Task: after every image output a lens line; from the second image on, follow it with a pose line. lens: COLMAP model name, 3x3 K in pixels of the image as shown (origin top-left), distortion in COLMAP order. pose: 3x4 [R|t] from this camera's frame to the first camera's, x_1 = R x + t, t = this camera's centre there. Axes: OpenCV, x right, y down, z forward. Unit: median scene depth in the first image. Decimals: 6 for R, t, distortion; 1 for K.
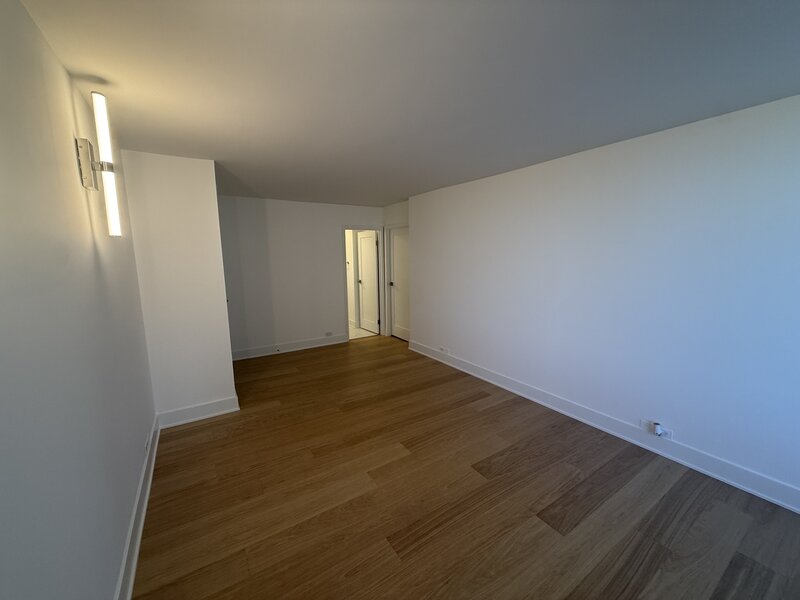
lens RADIAL K [[325.6, 0, 400.6], [0, 325.6, 298.3], [0, 0, 1]] dist [0.012688, -0.000506]
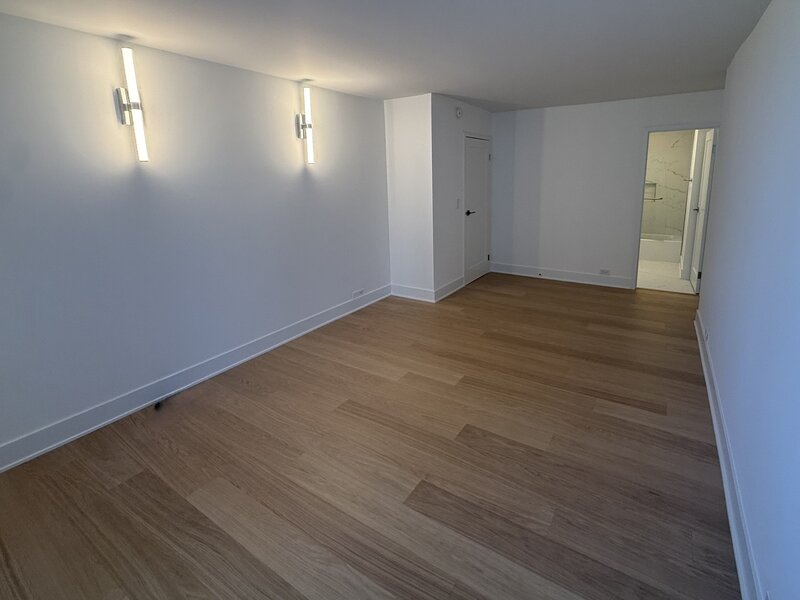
lens RADIAL K [[325.6, 0, 400.3], [0, 325.6, 298.8], [0, 0, 1]] dist [0.012688, -0.000506]
pose [[0.457719, 0.319808, -0.829588, 0.793748], [-0.106899, 0.946095, 0.305741, -0.083597], [0.882647, -0.051262, 0.467233, 0.430604]]
